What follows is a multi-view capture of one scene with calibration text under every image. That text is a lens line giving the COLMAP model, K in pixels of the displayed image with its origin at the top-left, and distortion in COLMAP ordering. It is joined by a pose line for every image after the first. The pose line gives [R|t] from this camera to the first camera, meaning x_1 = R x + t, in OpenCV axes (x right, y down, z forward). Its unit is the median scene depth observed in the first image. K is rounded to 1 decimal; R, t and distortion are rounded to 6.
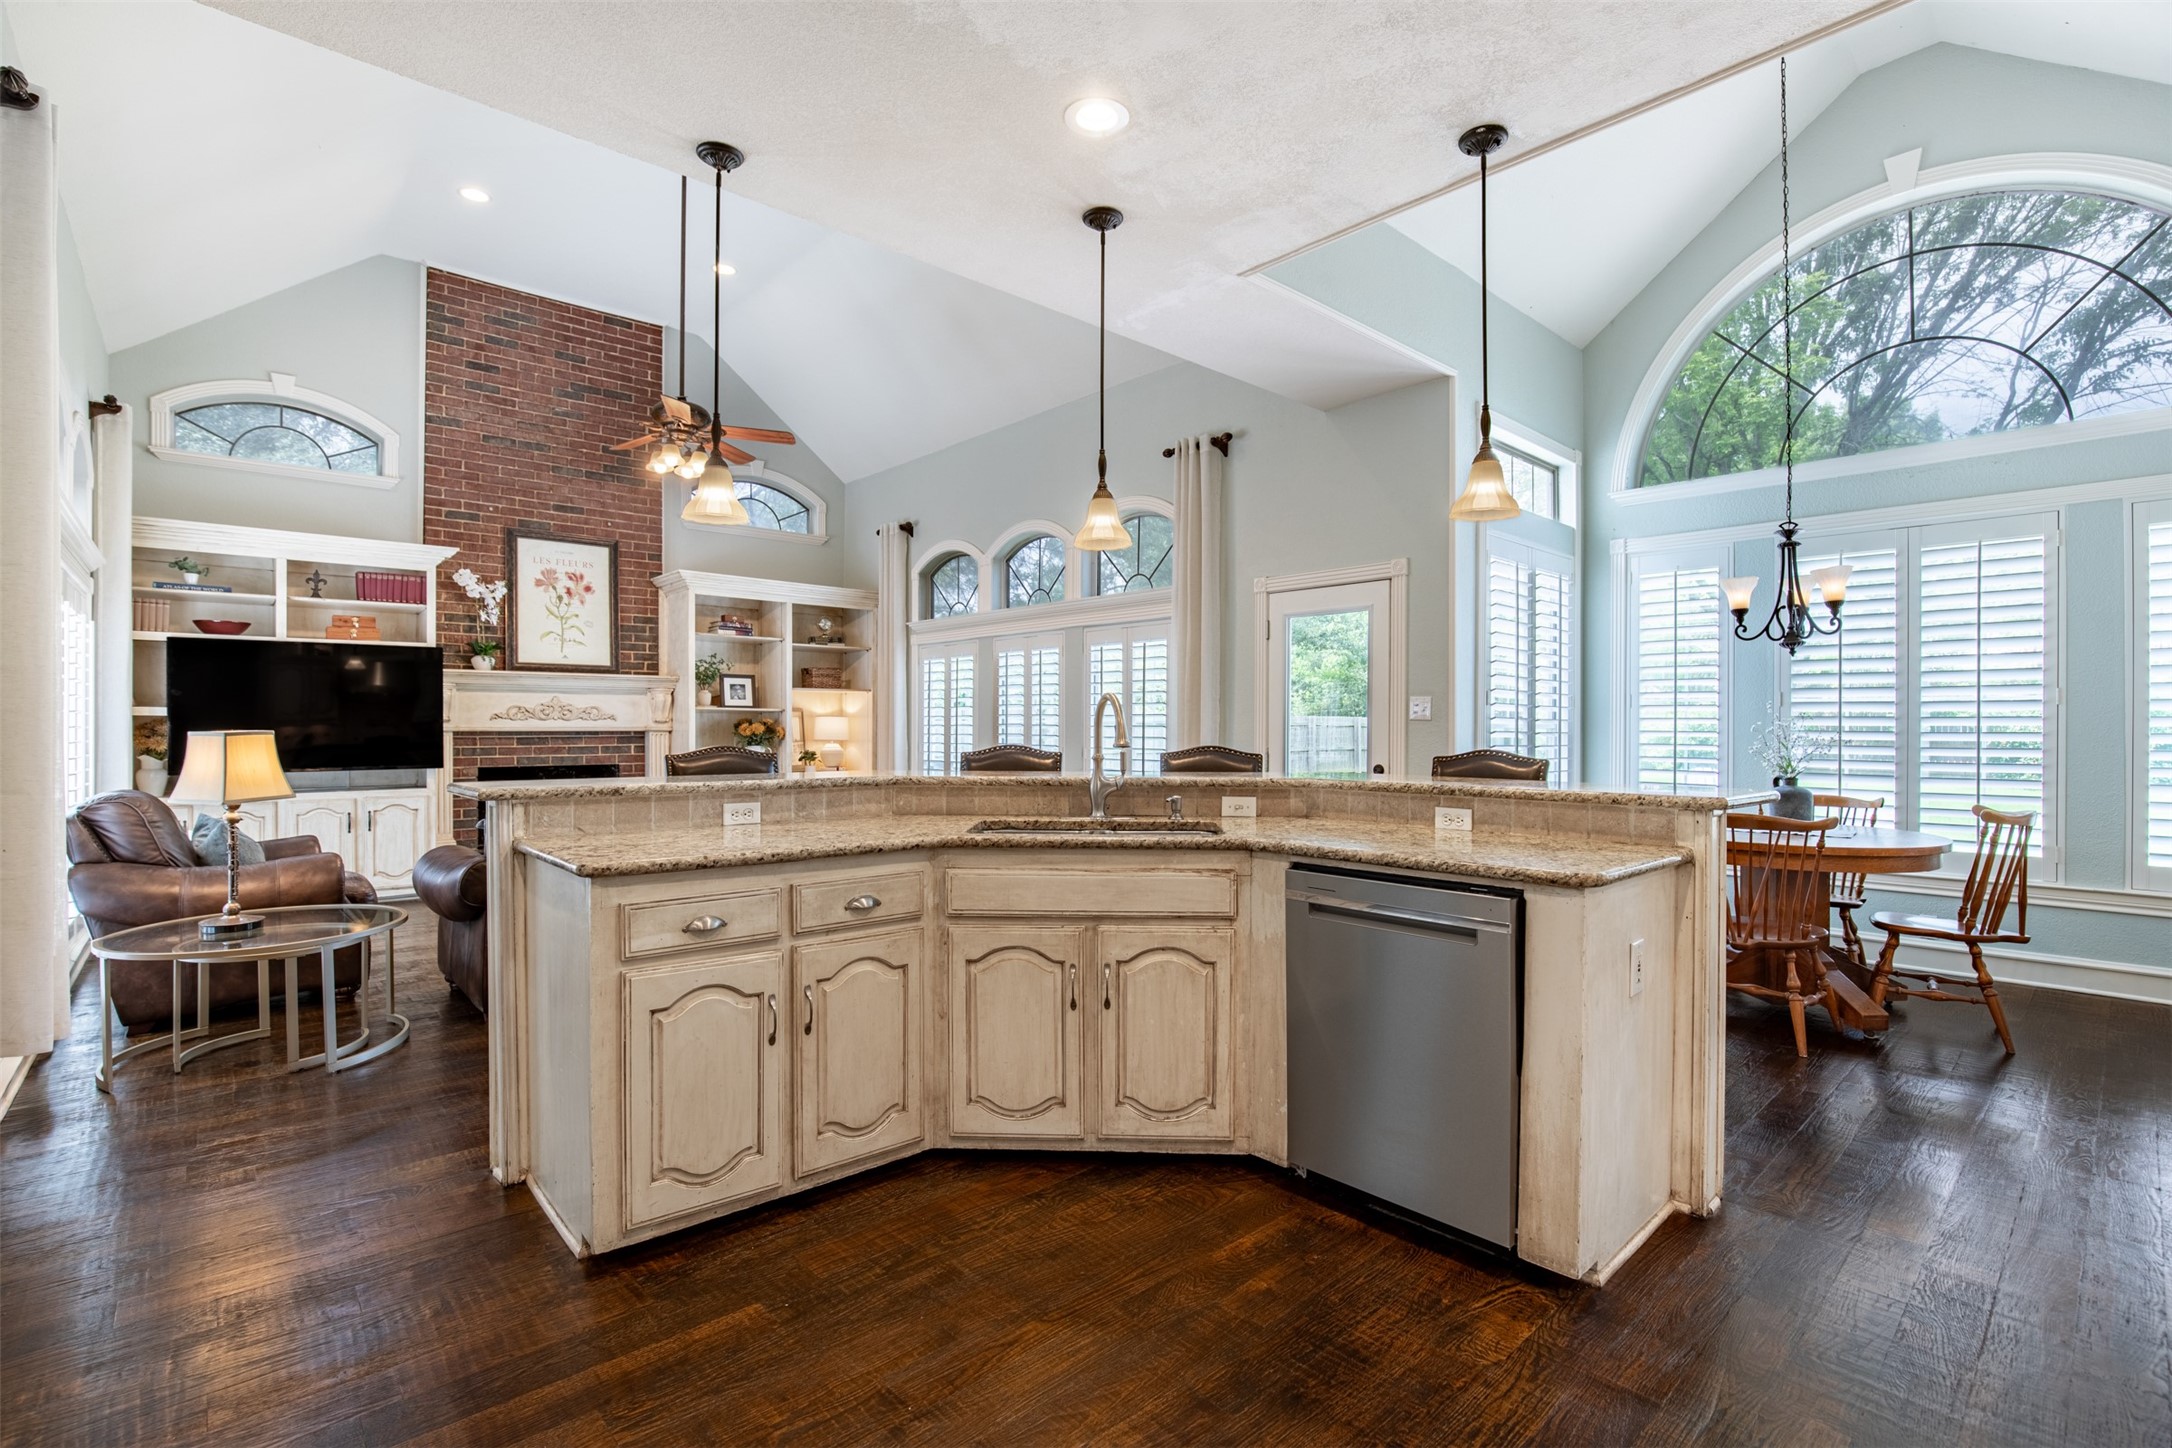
lens RADIAL K [[985.7, 0, 1086.0], [0, 985.7, 724.0], [0, 0, 1]] dist [-0.023564, 0.000036]
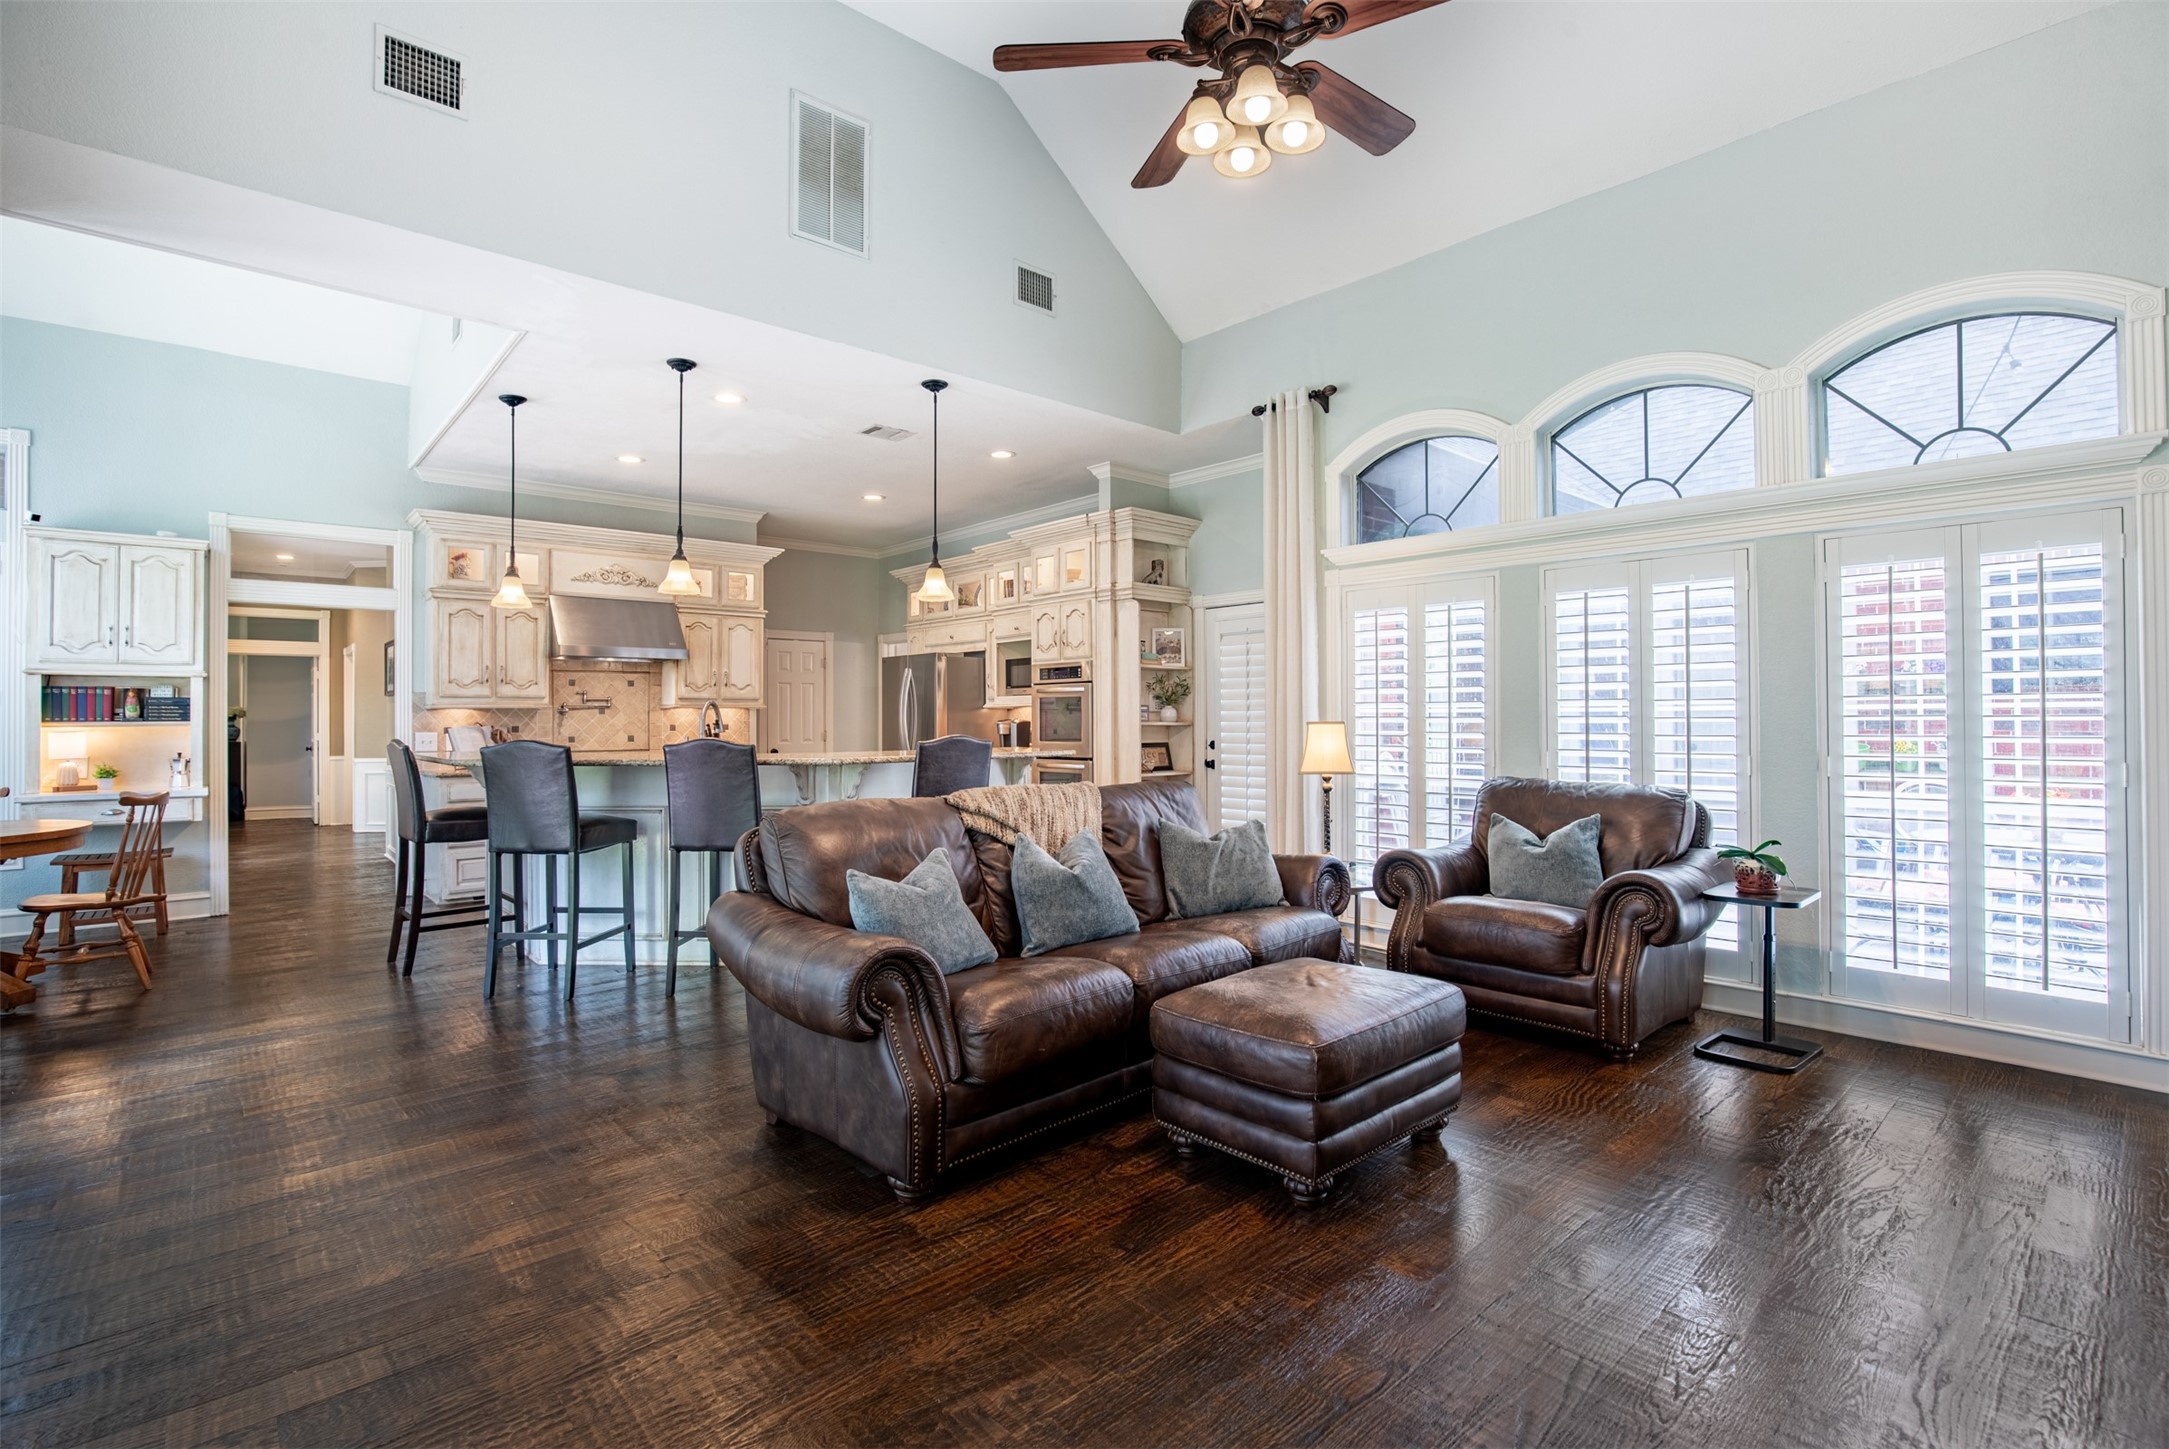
lens RADIAL K [[1001.5, 0, 1091.9], [0, 1001.5, 709.9], [0, 0, 1]] dist [-0.027964, 0.000501]
pose [[-0.999880, 0.005282, 0.014568, -0.284103], [0.005101, 0.999910, -0.012442, 0.004162], [-0.014632, -0.012366, -0.999816, 1.152616]]
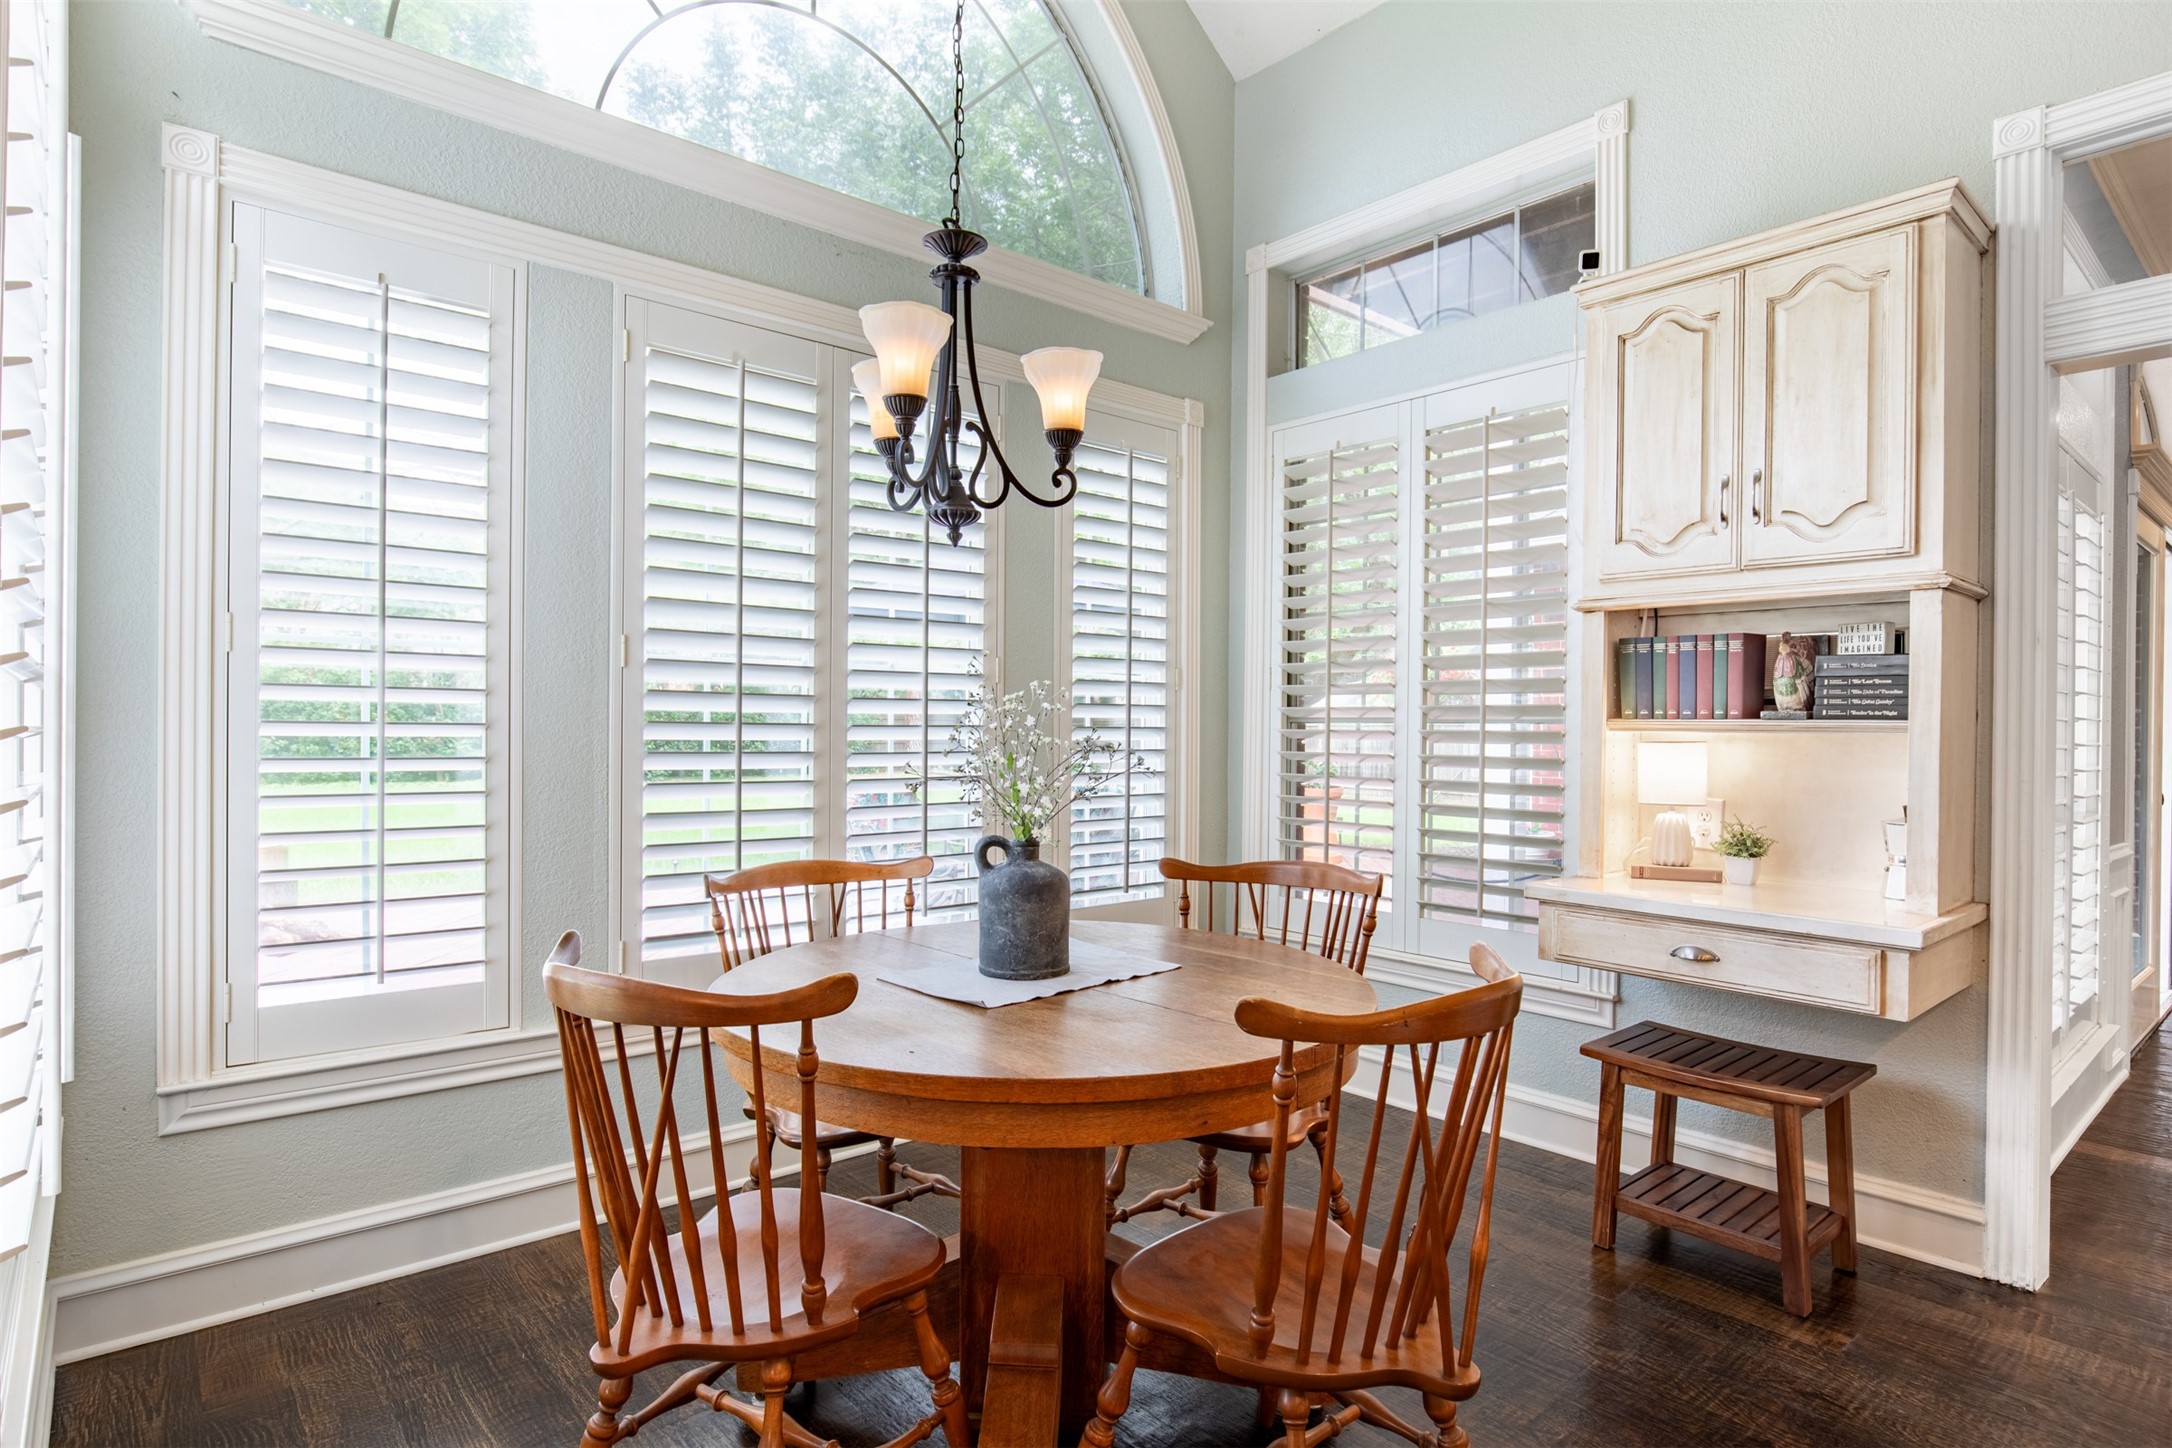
lens RADIAL K [[1160.0, 0, 1096.9], [0, 1160.0, 721.7], [0, 0, 1]] dist [-0.015410, 0.001015]
pose [[0.030806, -0.002339, 0.999523, 0.142689], [-0.012126, 0.999923, 0.002714, 0.002048], [-0.999452, -0.012203, 0.030775, 0.568616]]
